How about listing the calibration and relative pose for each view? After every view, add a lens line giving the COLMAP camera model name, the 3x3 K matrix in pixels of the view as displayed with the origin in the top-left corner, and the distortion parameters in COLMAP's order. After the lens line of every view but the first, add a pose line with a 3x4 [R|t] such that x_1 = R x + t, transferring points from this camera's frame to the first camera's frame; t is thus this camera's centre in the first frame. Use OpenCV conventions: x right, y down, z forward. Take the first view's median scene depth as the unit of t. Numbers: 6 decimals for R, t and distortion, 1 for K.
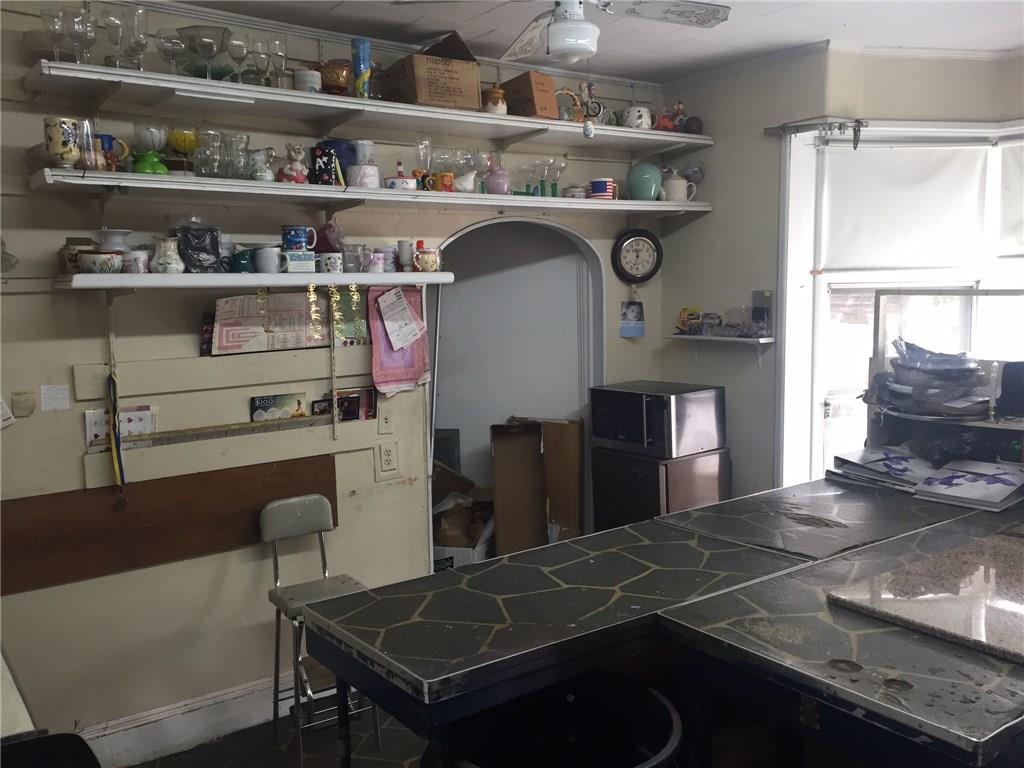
lens RADIAL K [[868.2, 0, 503.6], [0, 868.2, 389.4], [0, 0, 1]] dist [0.043855, -0.032312]
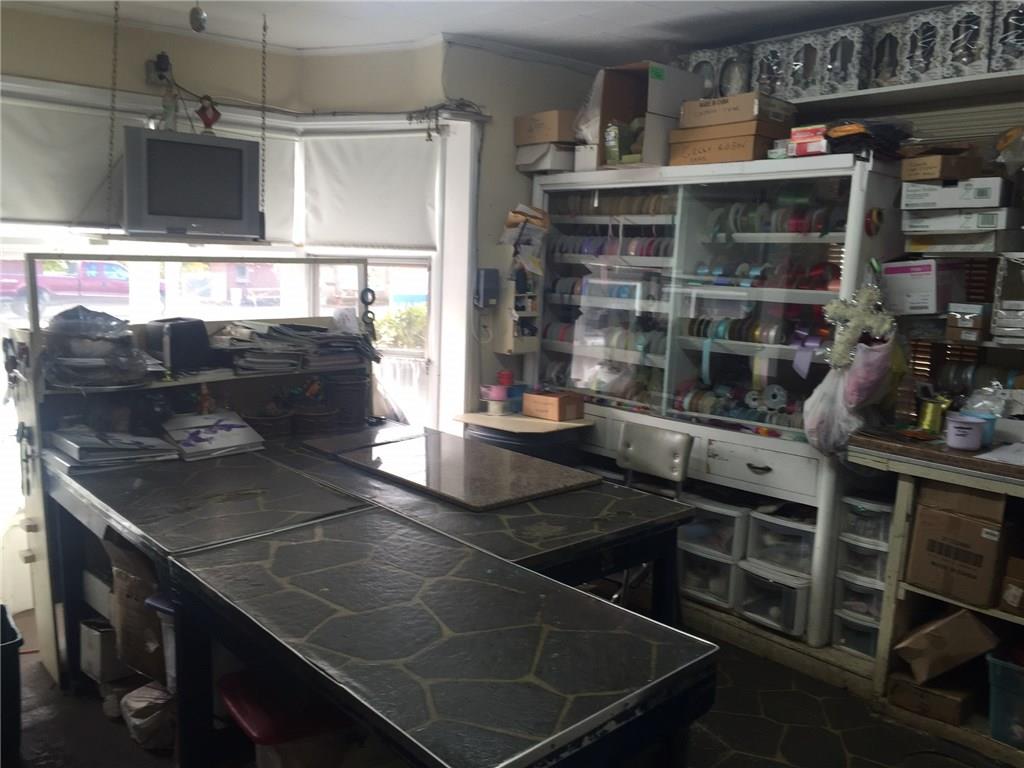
lens RADIAL K [[868.2, 0, 509.5], [0, 868.2, 376.5], [0, 0, 1]] dist [0.043855, -0.032312]
pose [[-0.106377, -0.121880, 0.986828, -0.691385], [0.097550, 0.986392, 0.132341, -0.088323], [-0.989529, 0.110343, -0.093040, 0.880262]]
